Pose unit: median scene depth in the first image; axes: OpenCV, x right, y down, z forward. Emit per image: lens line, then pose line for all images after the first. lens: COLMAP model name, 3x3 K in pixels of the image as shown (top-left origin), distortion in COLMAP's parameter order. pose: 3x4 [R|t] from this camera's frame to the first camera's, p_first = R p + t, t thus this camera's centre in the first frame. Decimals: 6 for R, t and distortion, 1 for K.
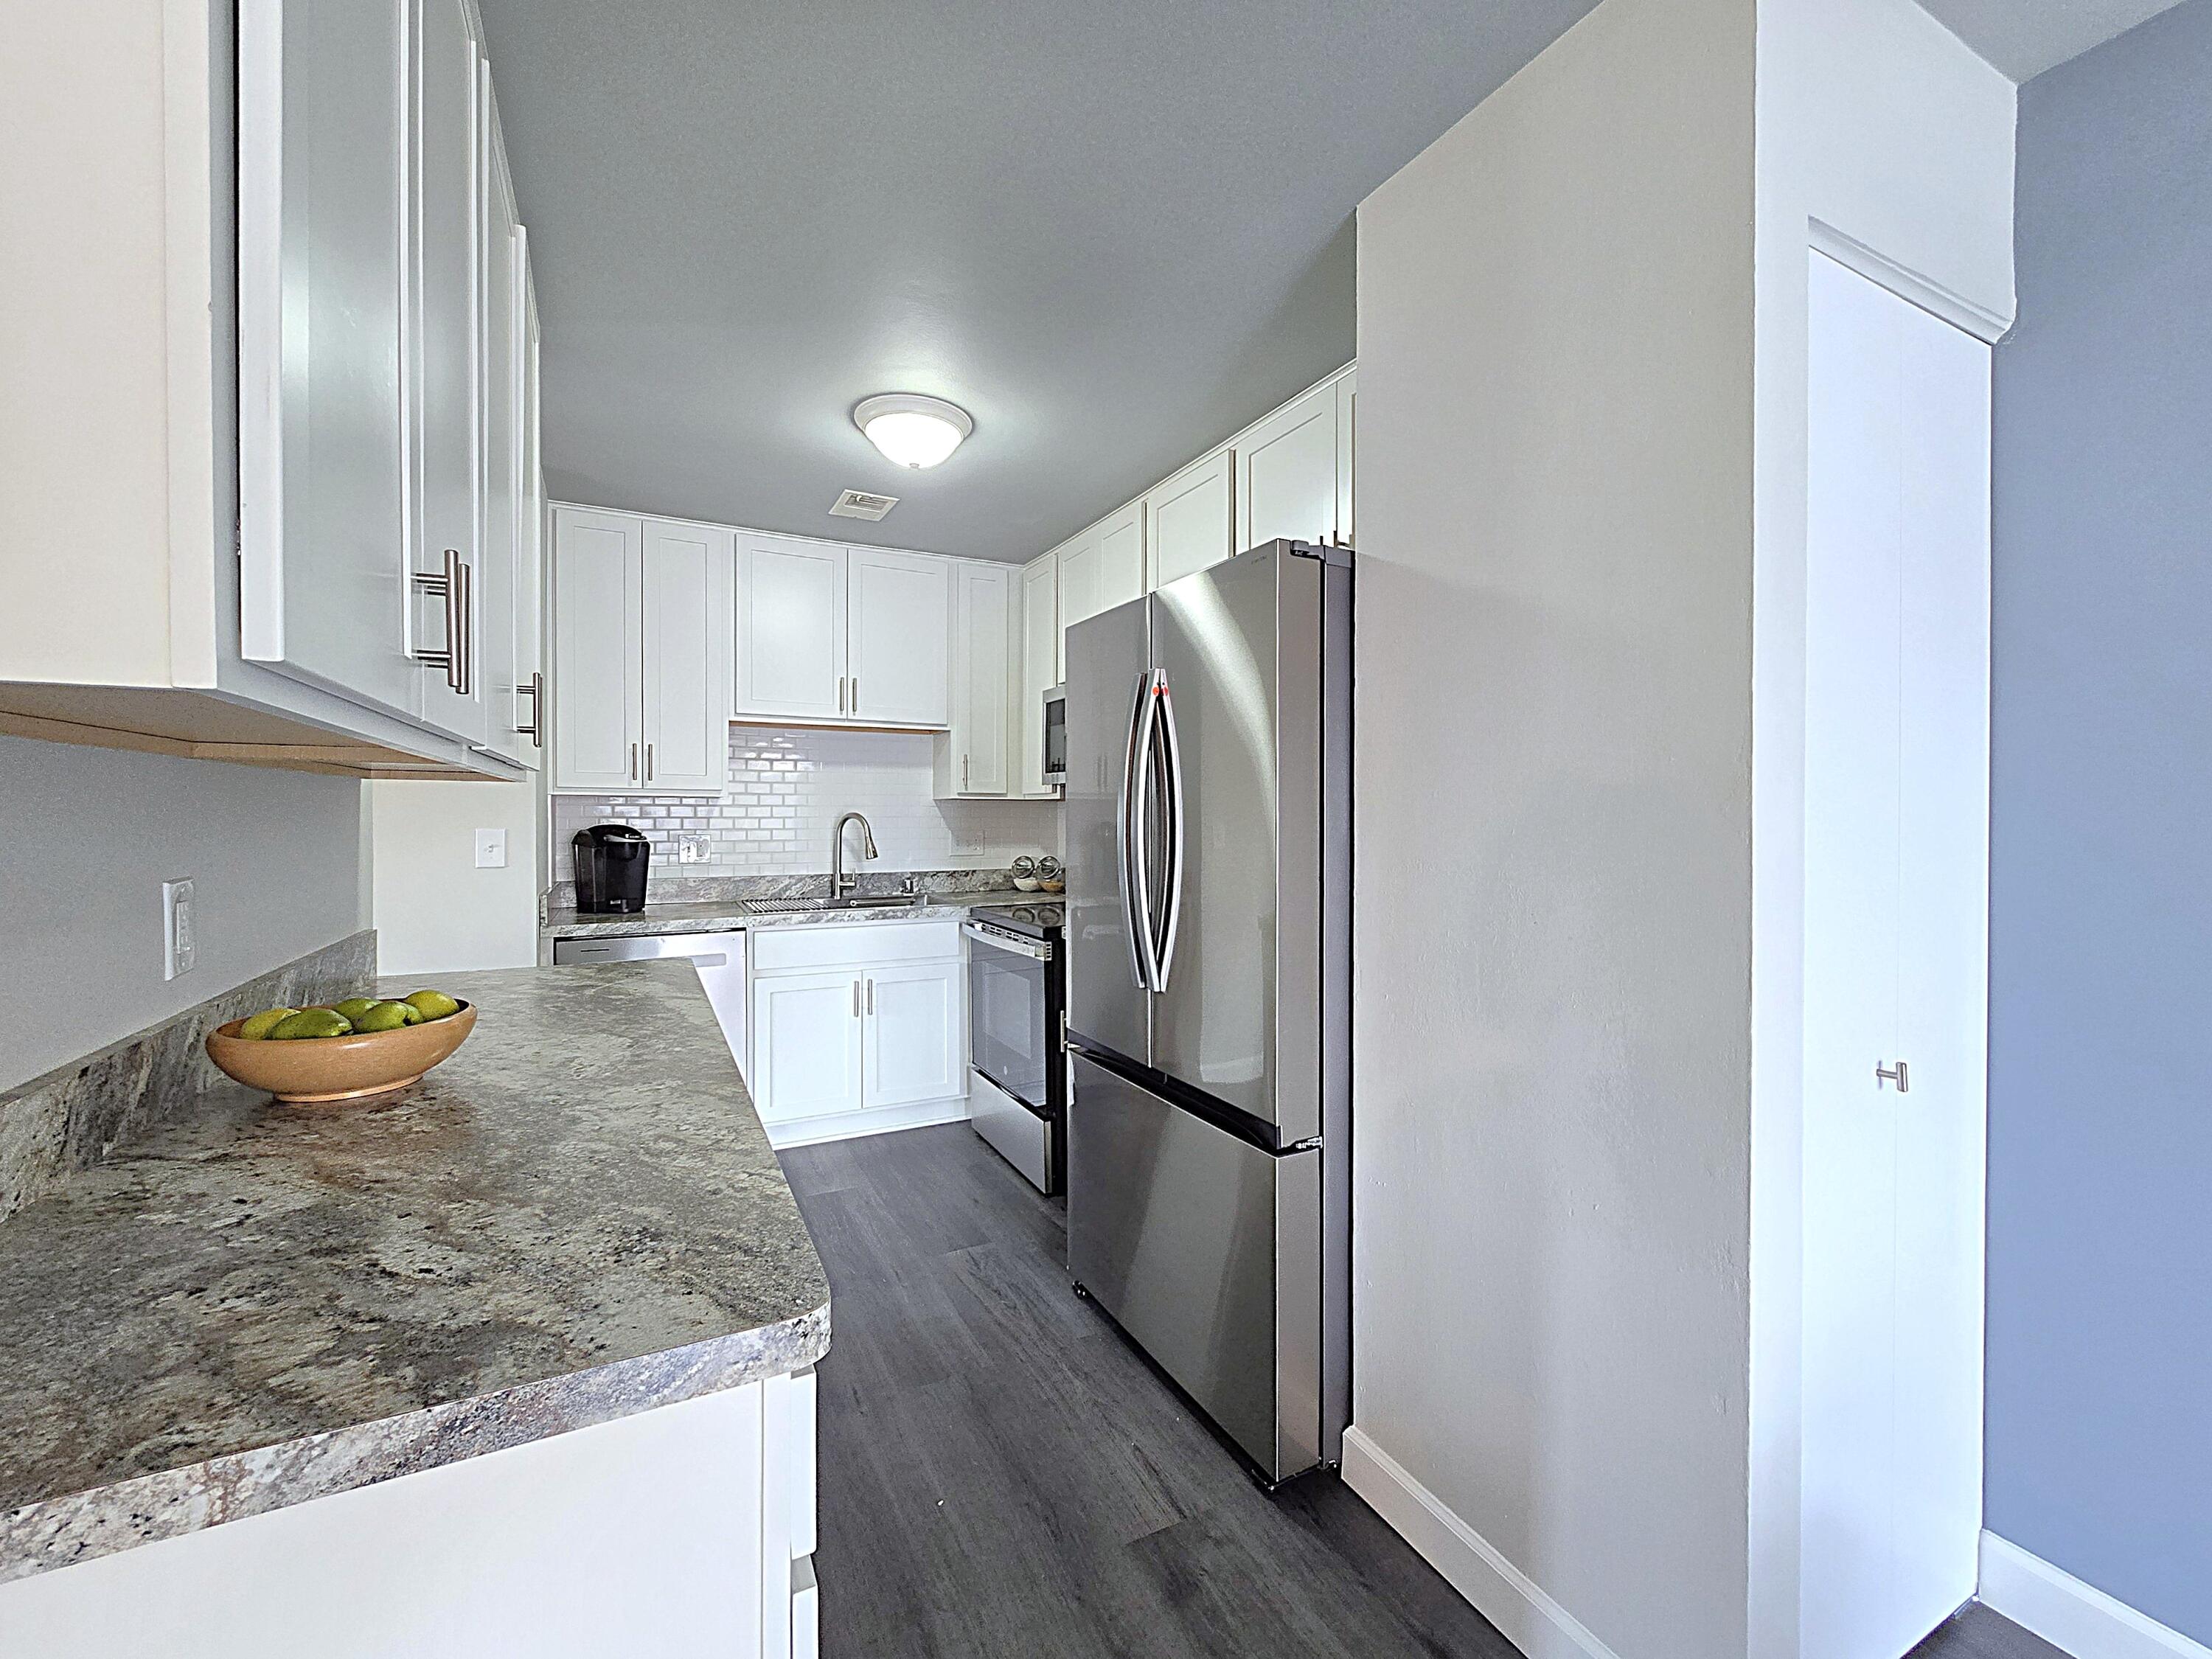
lens RADIAL K [[905.3, 0, 1117.0], [0, 905.3, 816.9], [0, 0, 1]] dist [-0.006883, 0.002160]
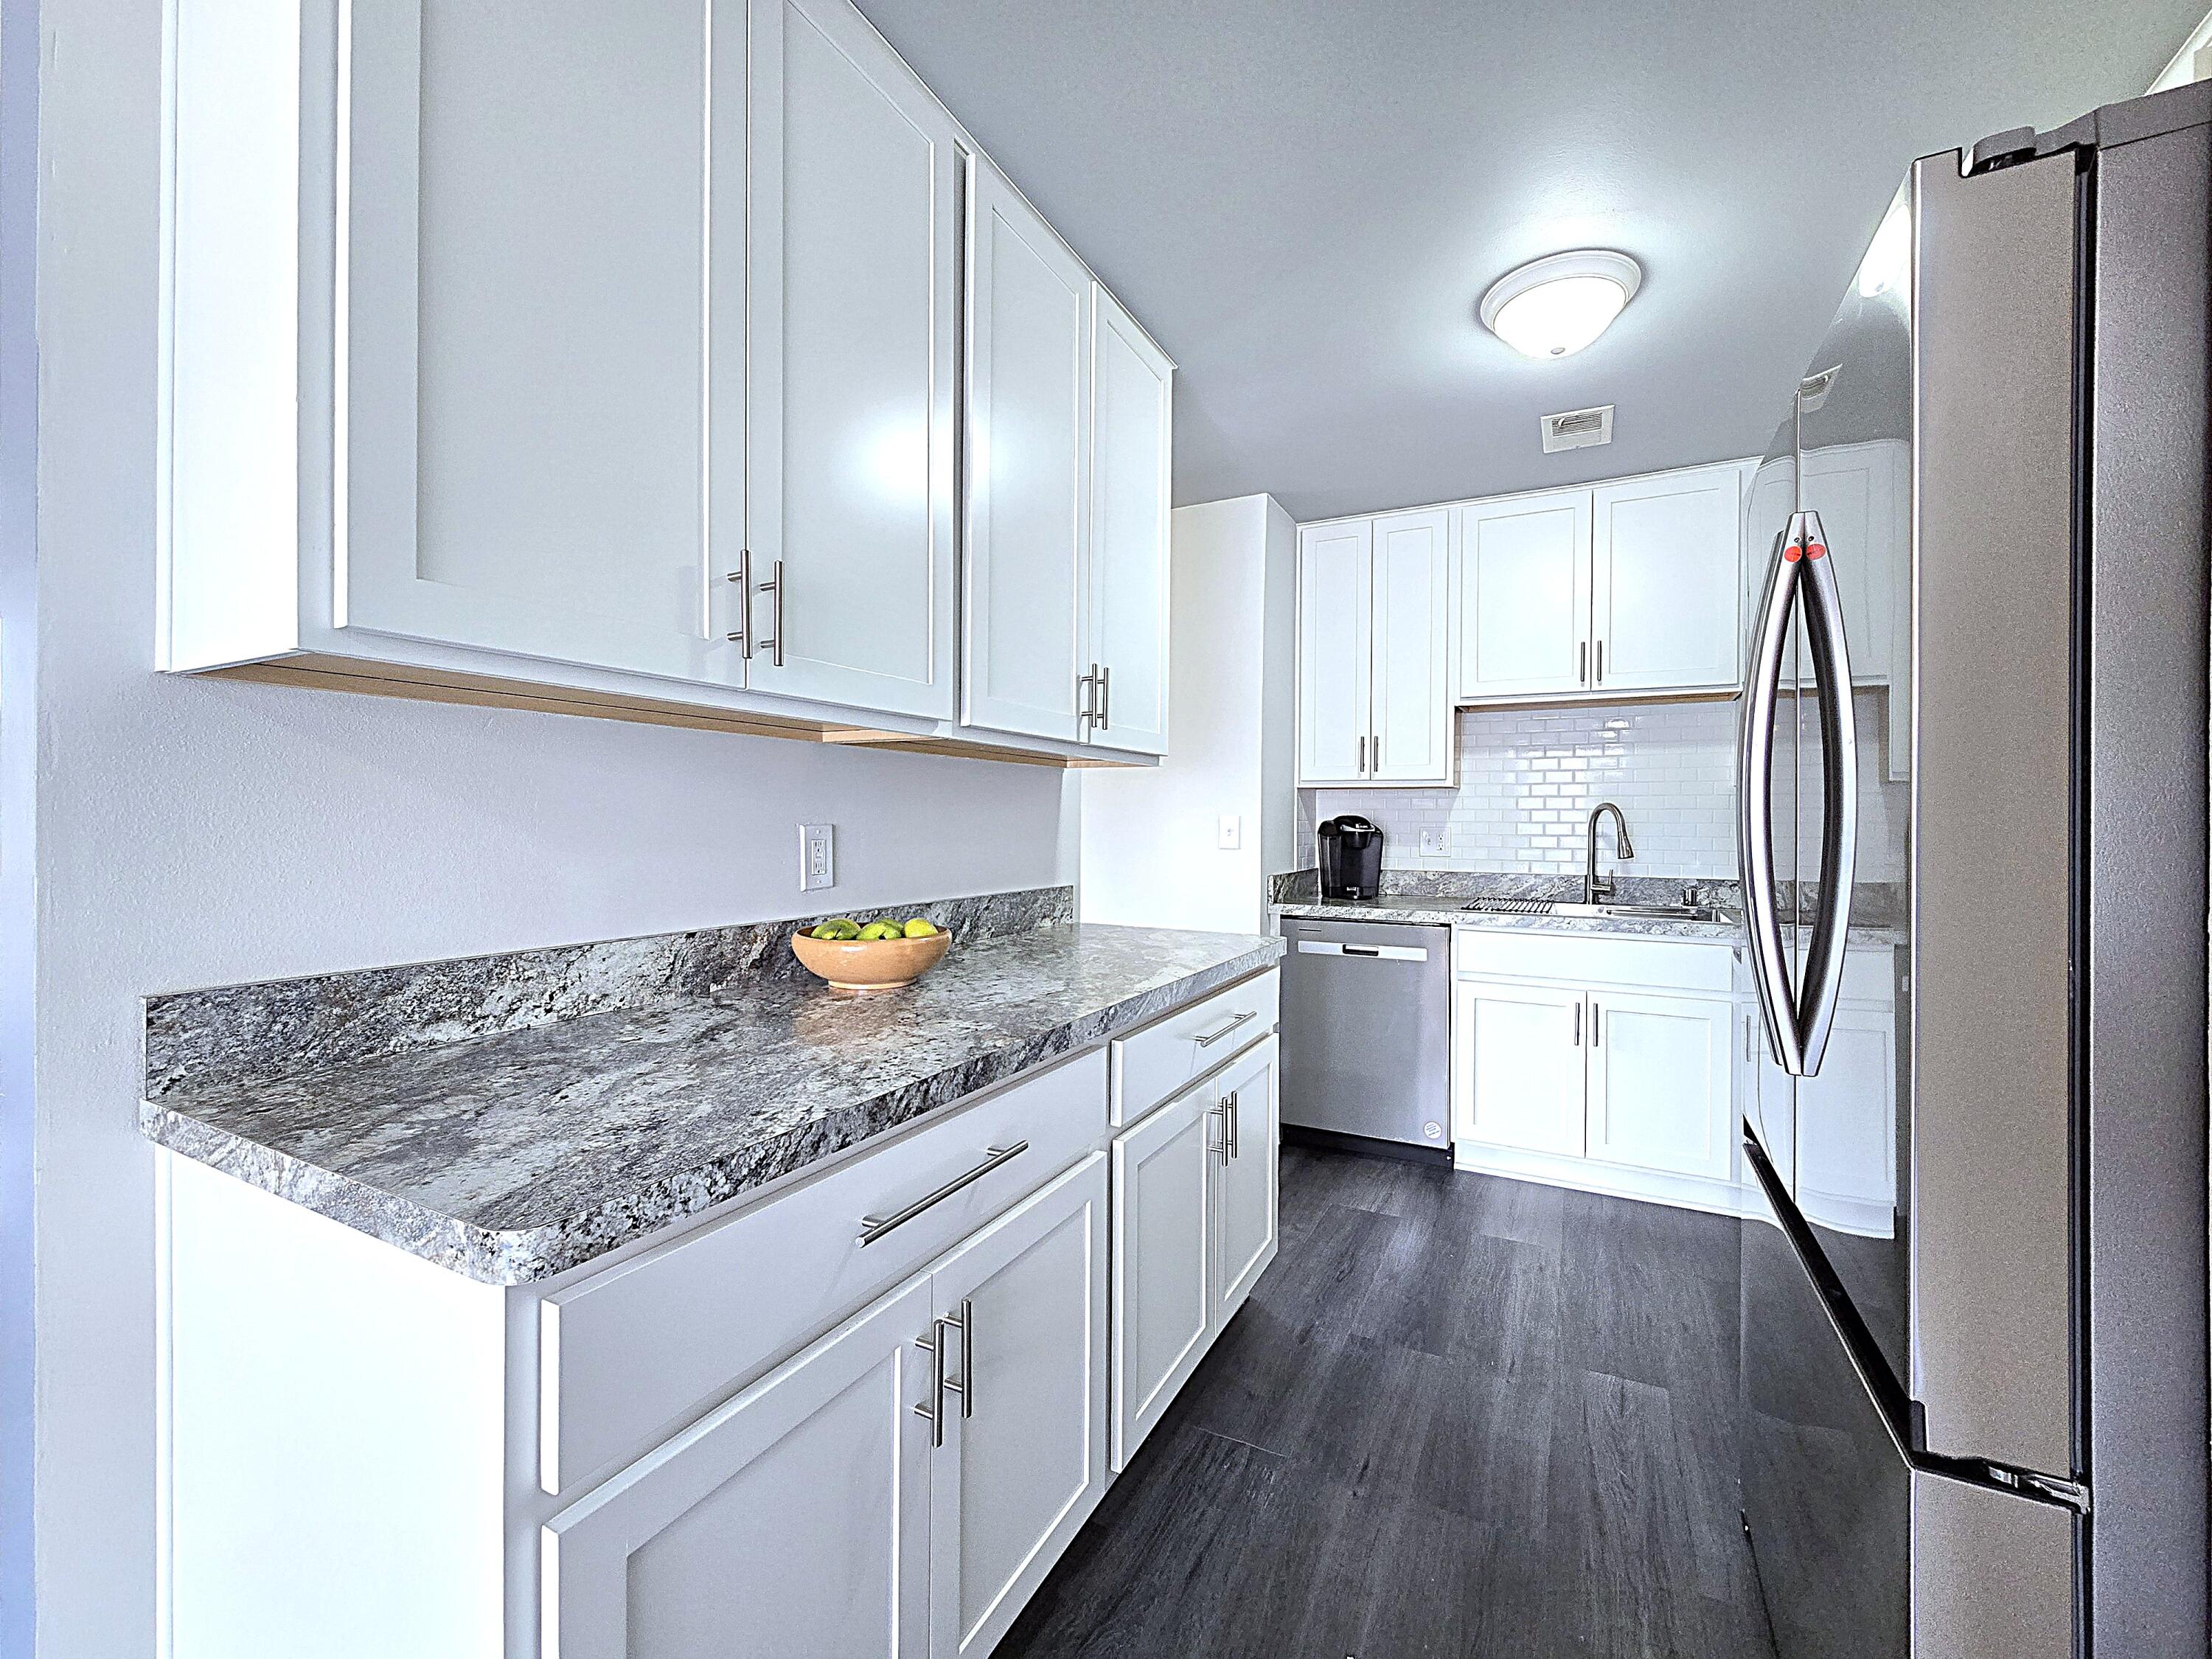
lens RADIAL K [[905.3, 0, 1143.8], [0, 905.3, 822.1], [0, 0, 1]] dist [-0.006883, 0.002160]
pose [[0.579475, 0.002061, -0.814988, 0.317657], [-0.008827, 0.999954, -0.003747, 0.045208], [0.814943, 0.009365, 0.579466, 0.385491]]
